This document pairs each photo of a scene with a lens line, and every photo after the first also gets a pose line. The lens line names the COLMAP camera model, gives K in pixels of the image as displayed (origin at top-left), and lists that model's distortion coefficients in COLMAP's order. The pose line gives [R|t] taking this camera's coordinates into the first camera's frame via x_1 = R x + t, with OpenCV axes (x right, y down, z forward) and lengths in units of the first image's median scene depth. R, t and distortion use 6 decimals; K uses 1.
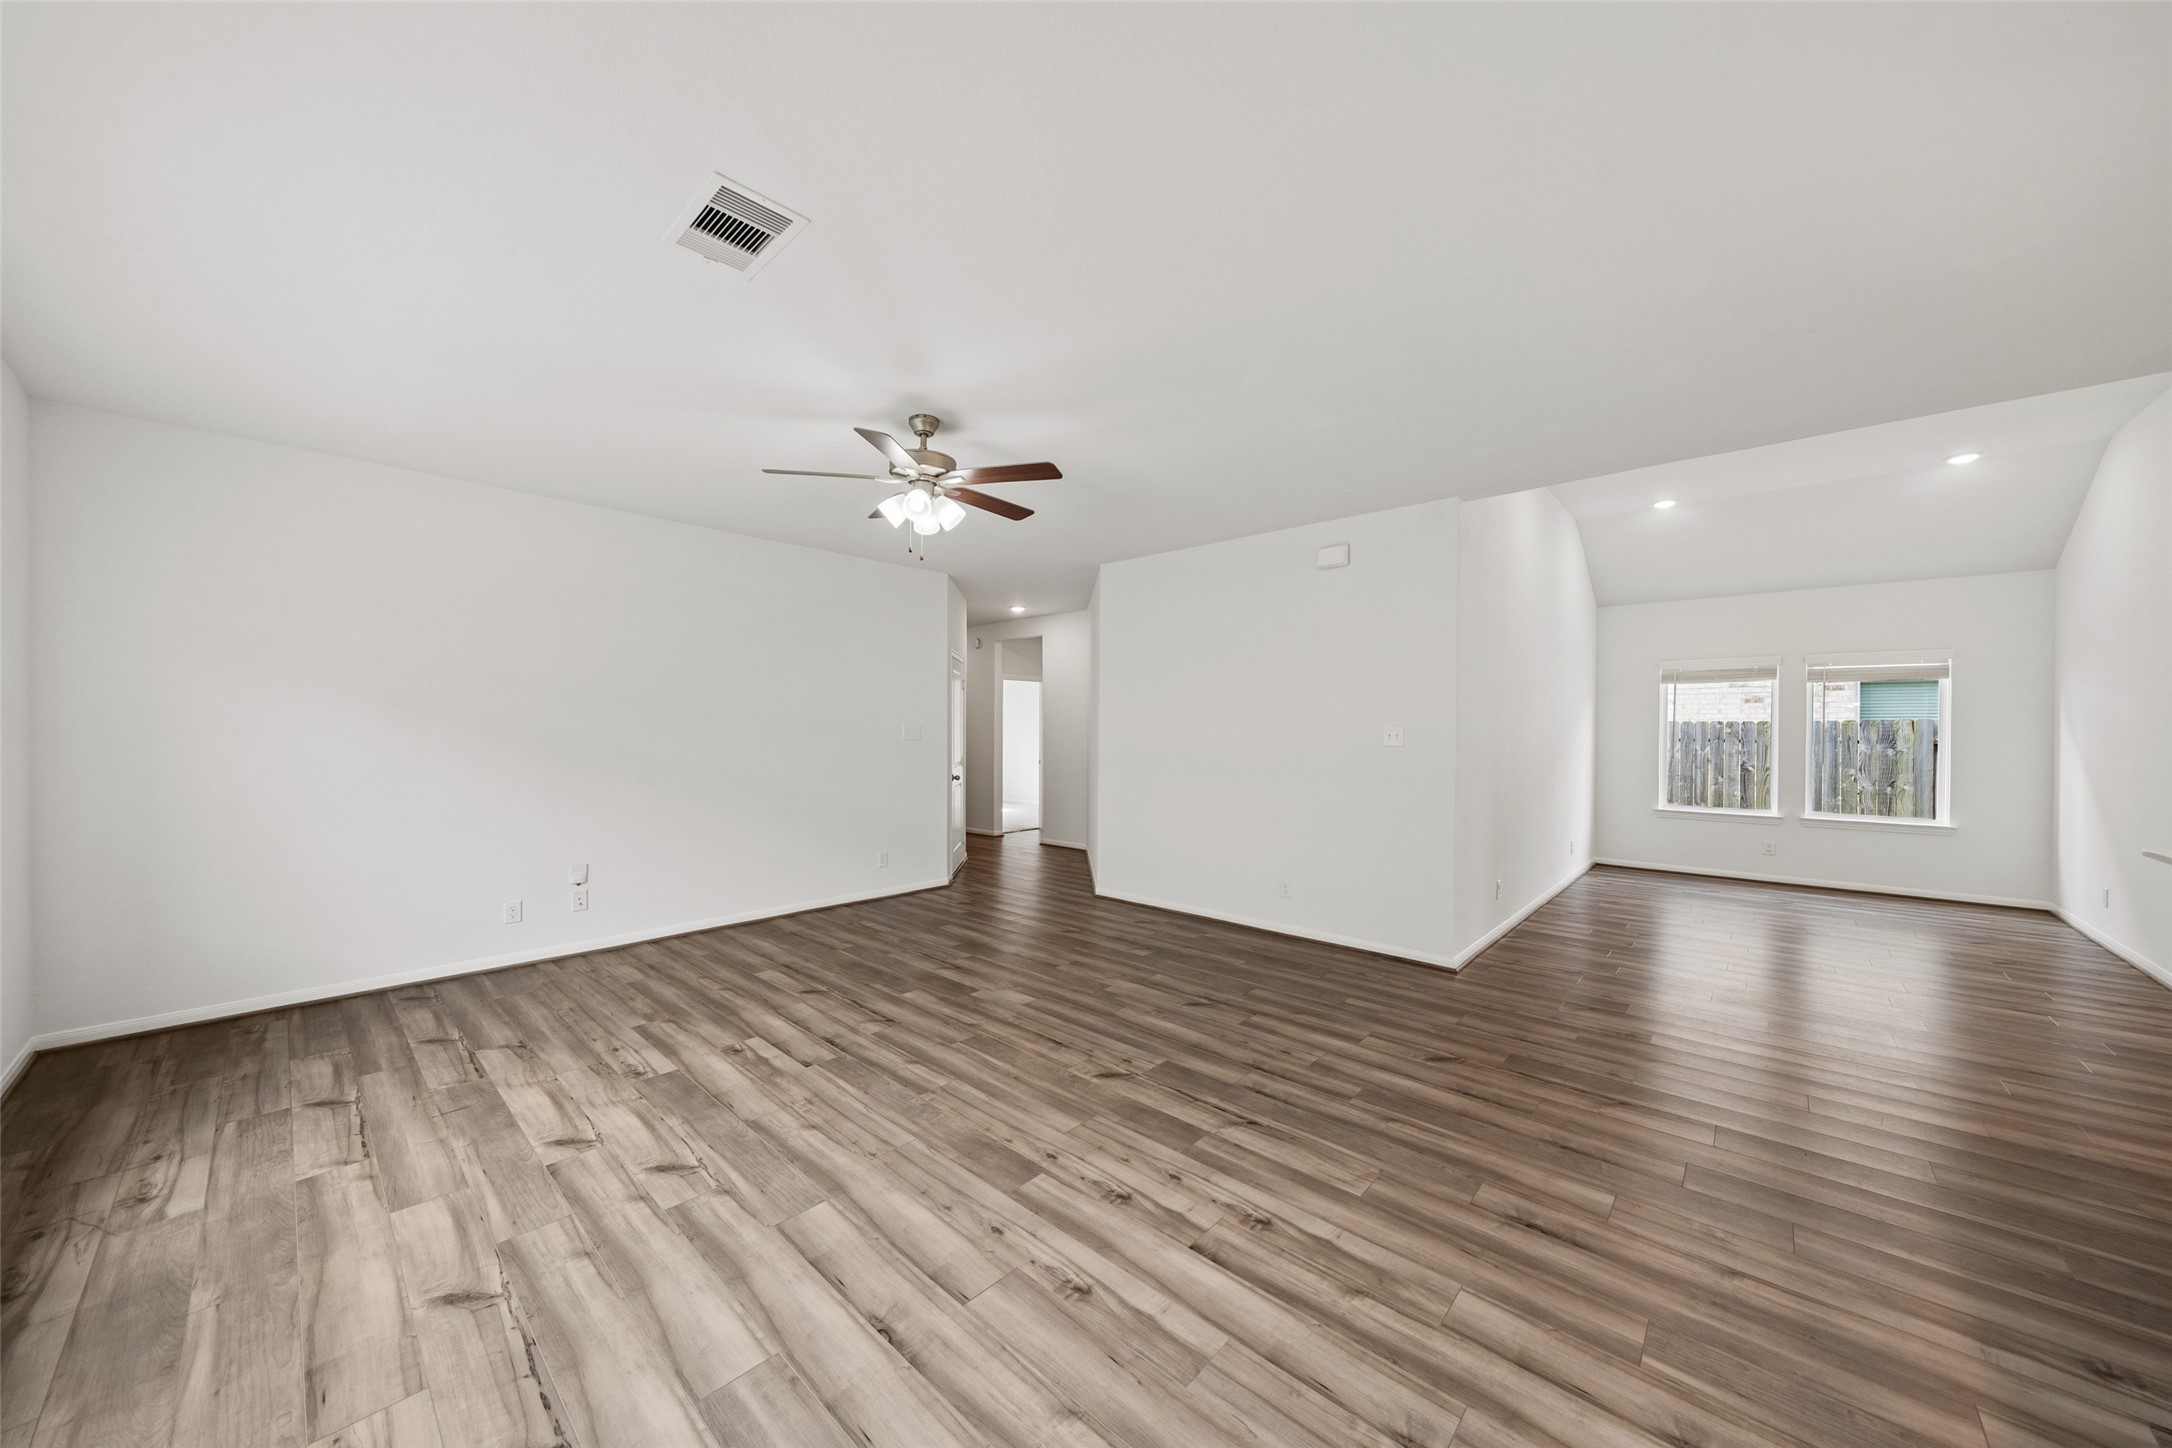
lens RADIAL K [[748.5, 0, 1082.4], [0, 748.5, 729.4], [0, 0, 1]] dist [-0.005420, 0.000031]
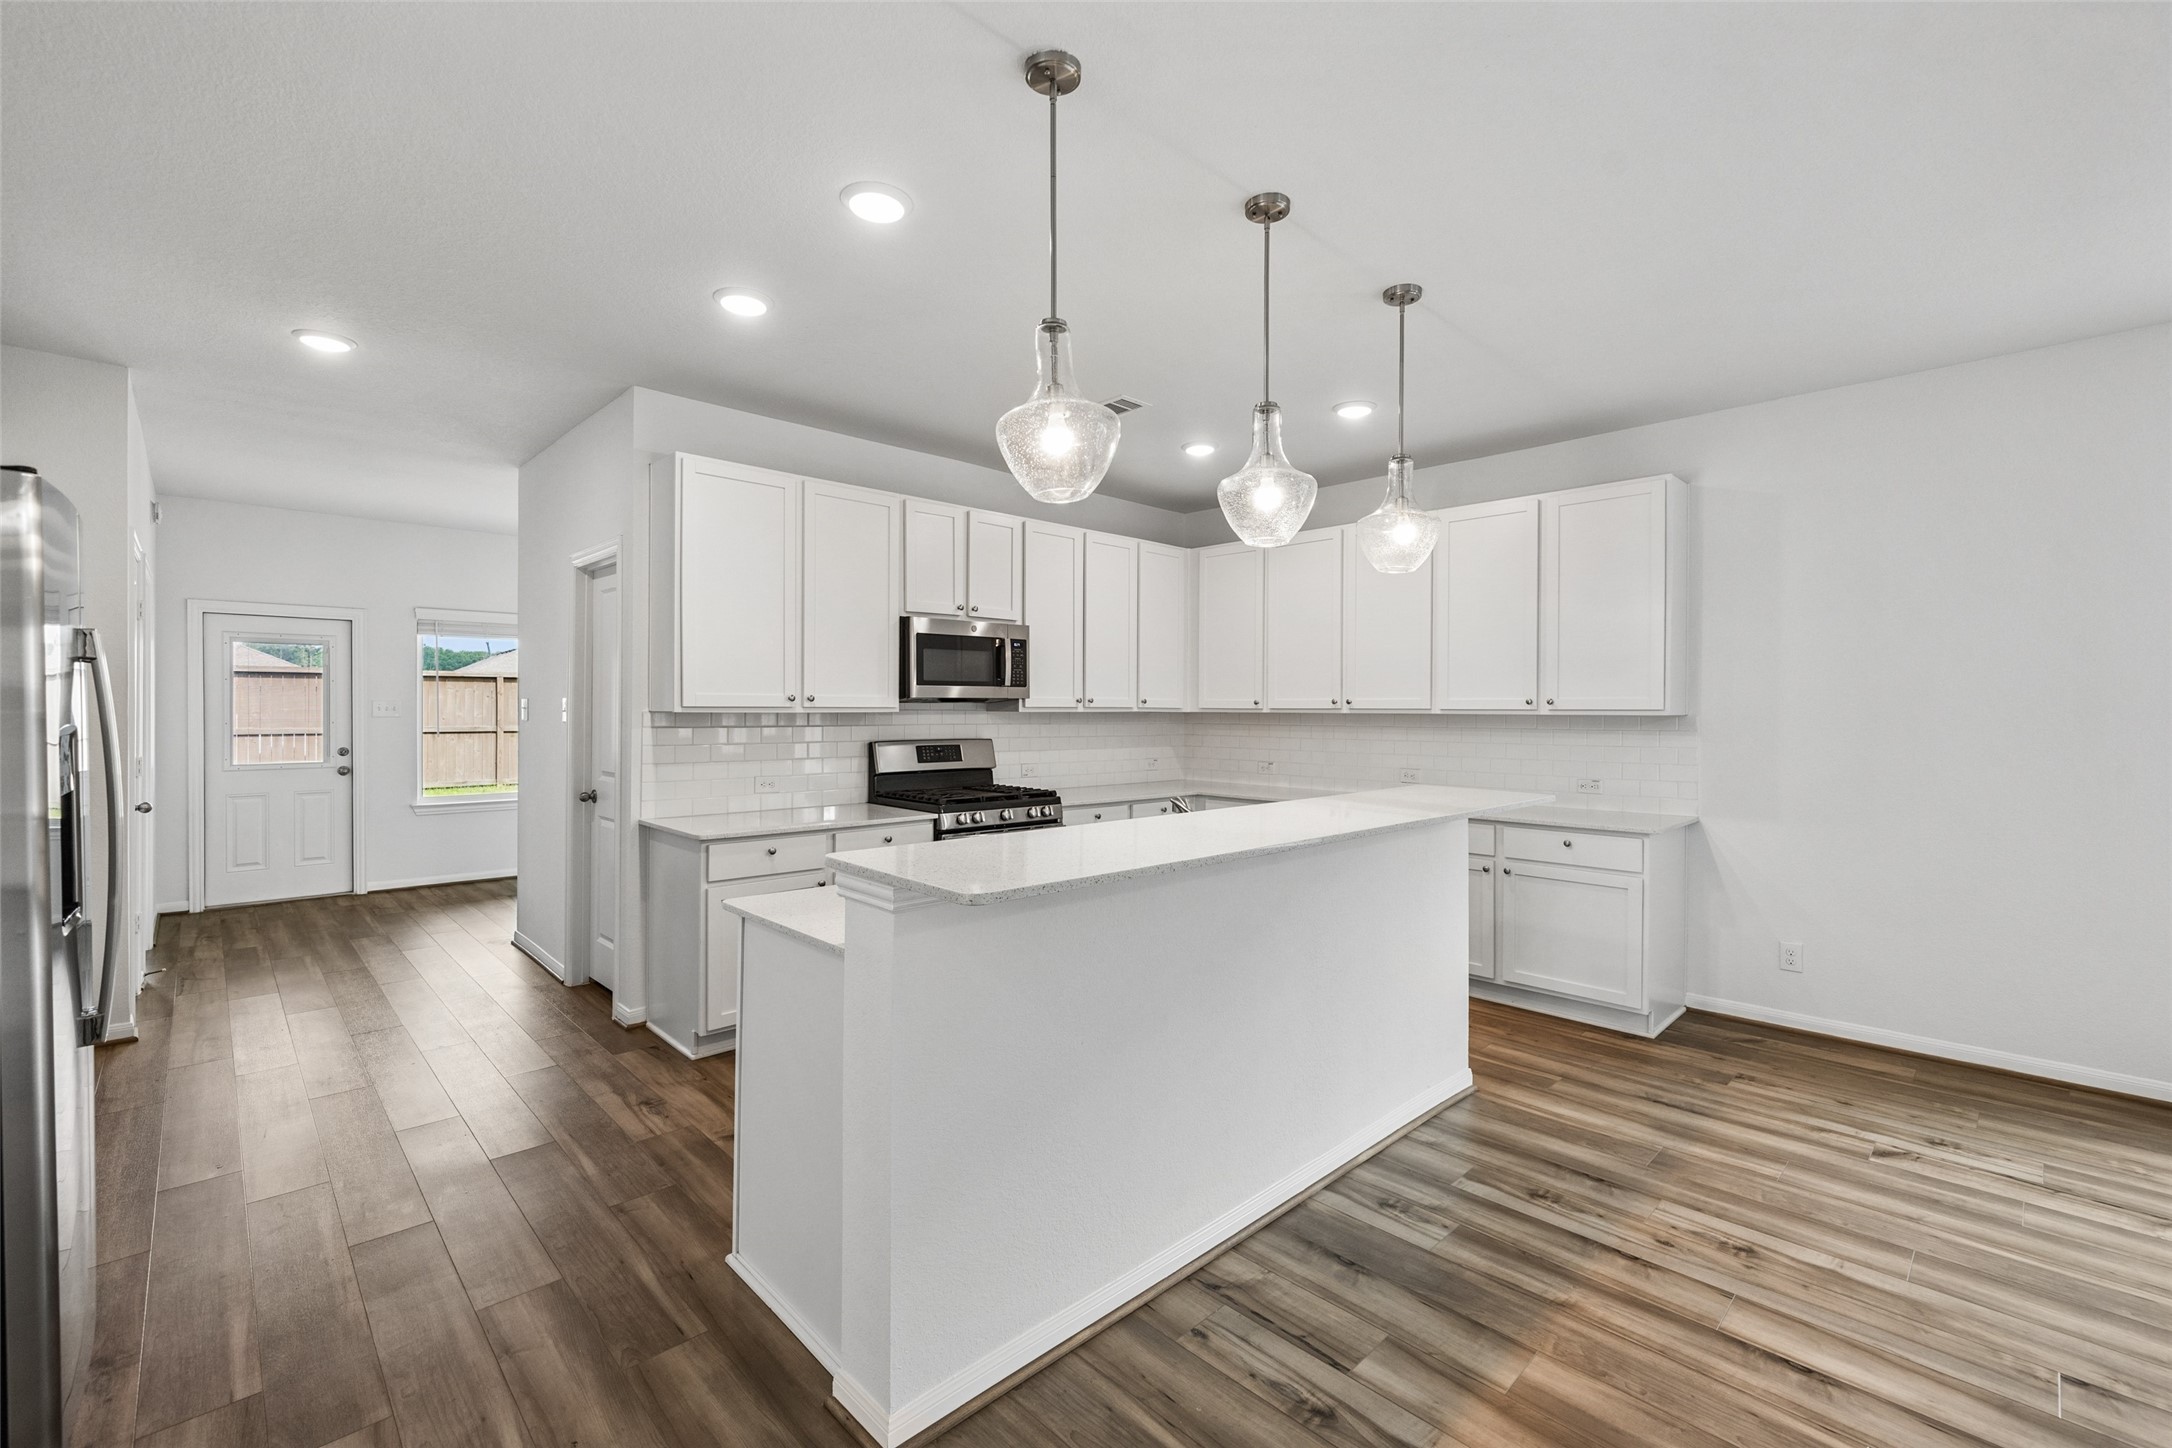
lens RADIAL K [[922.9, 0, 1092.2], [0, 922.9, 709.4], [0, 0, 1]] dist [0.001584, -0.000217]
pose [[-0.998136, -0.009548, 0.060273, 0.801227], [-0.009694, 0.999951, -0.002127, 0.008471], [-0.060250, -0.002707, -0.998180, 1.068672]]
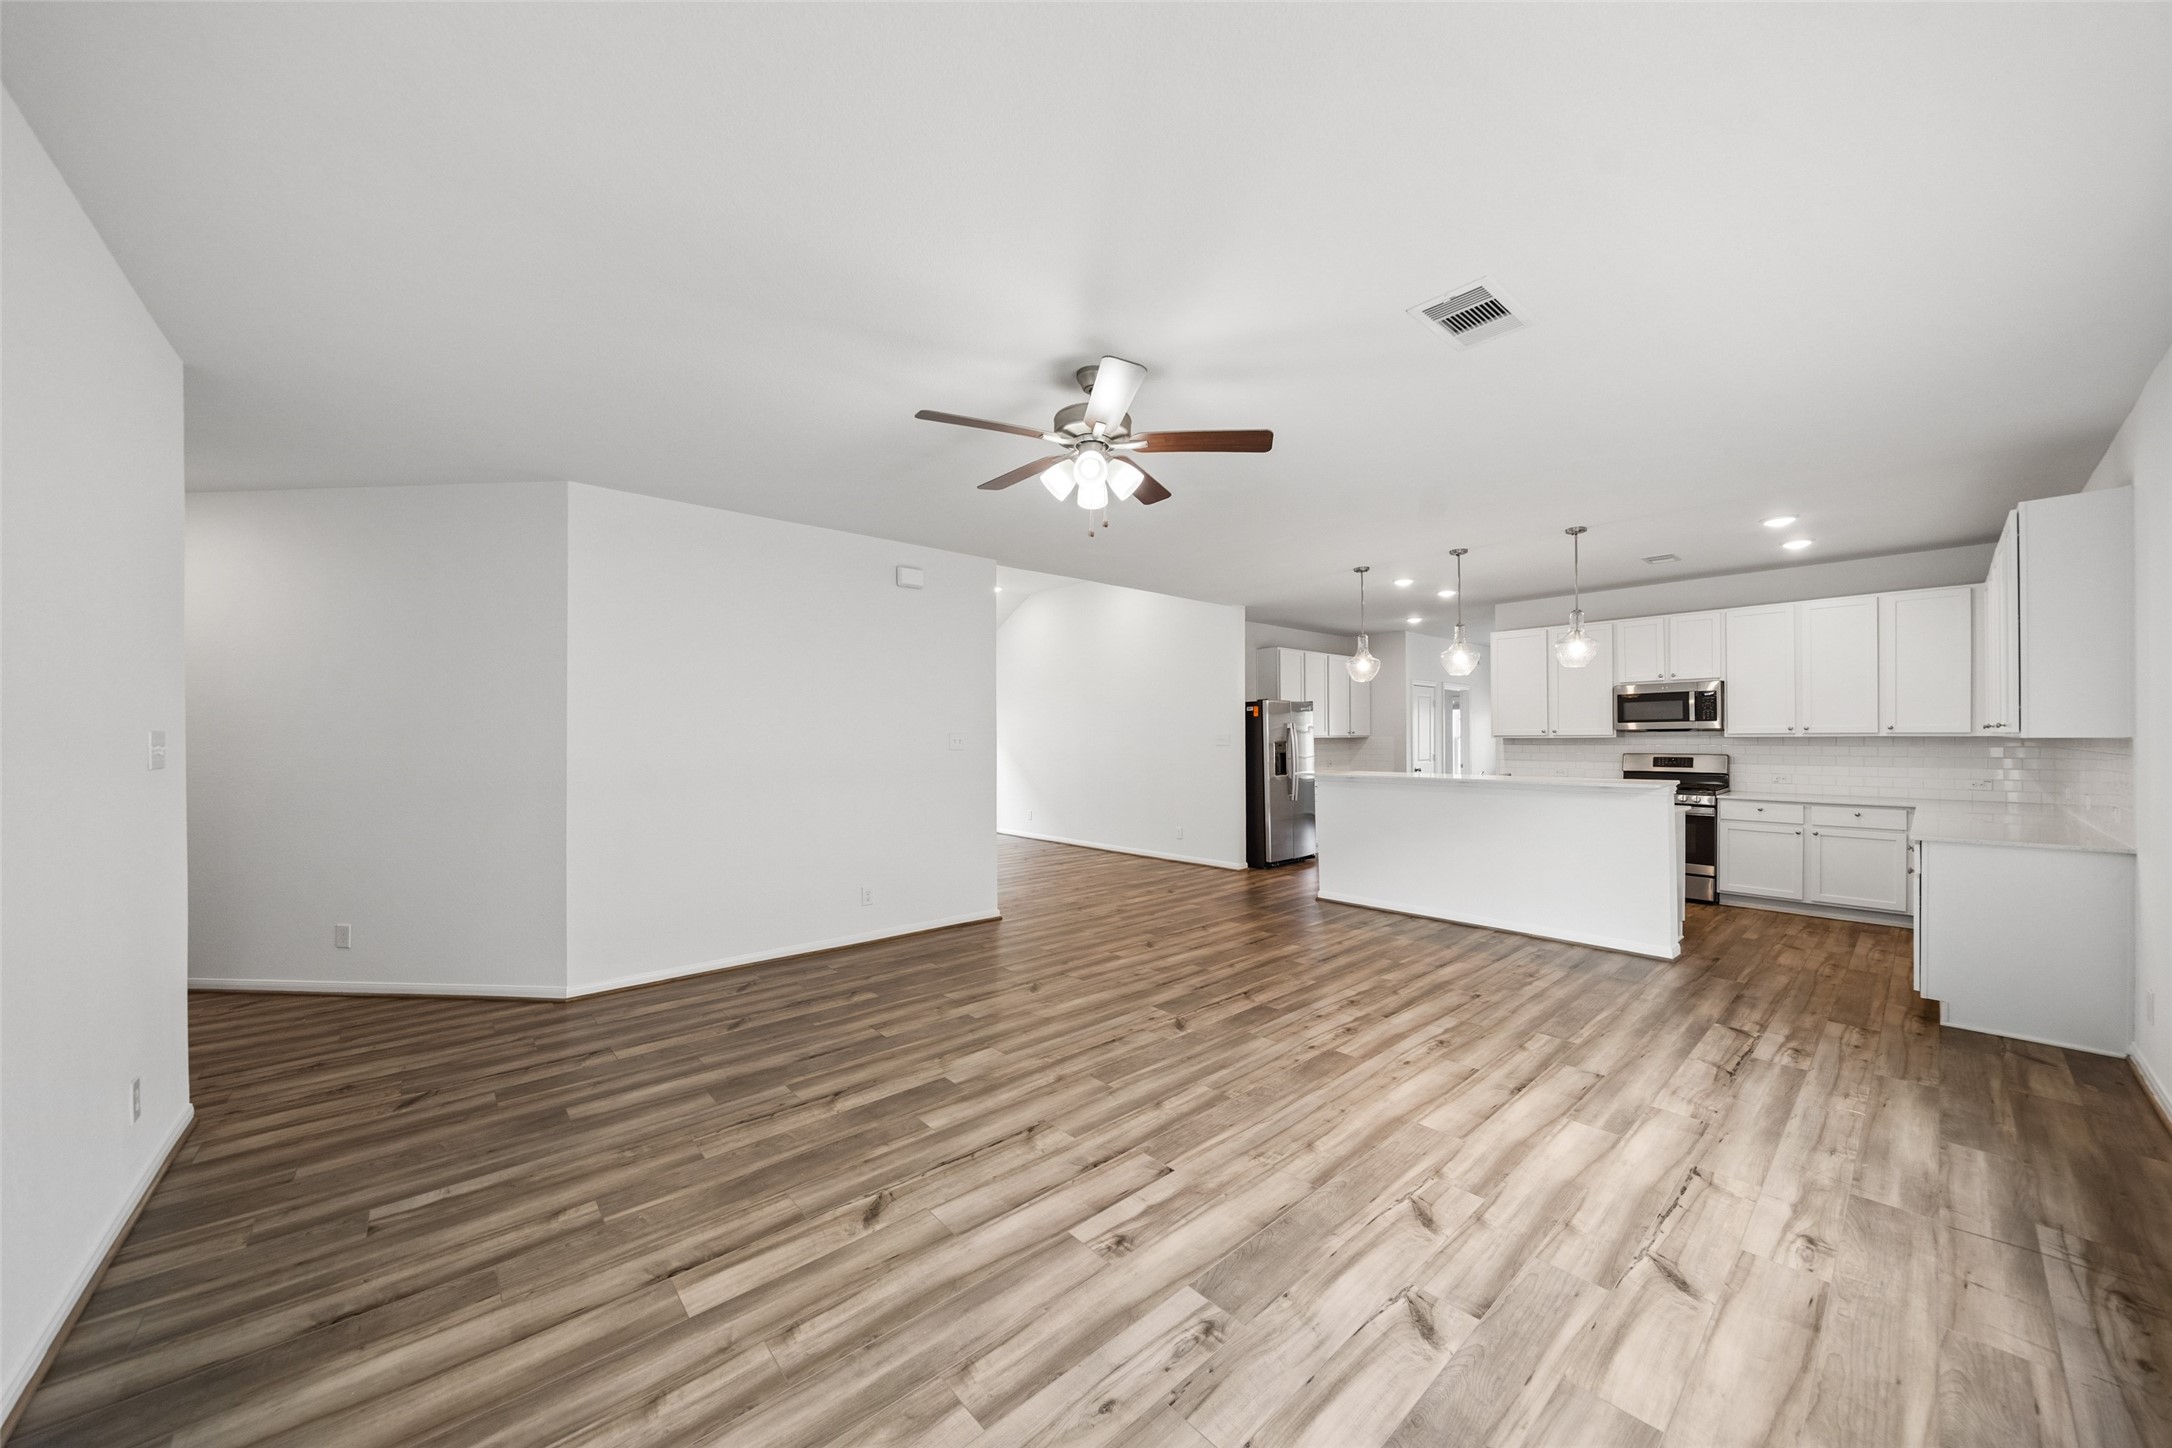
lens RADIAL K [[754.0, 0, 1084.7], [0, 754.0, 734.7], [0, 0, 1]] dist [-0.004065, -0.000176]
pose [[0.105593, -0.002568, 0.994406, -1.099927], [0.003923, 0.999990, 0.002166, -0.005808], [-0.994402, 0.003672, 0.105602, 0.954059]]
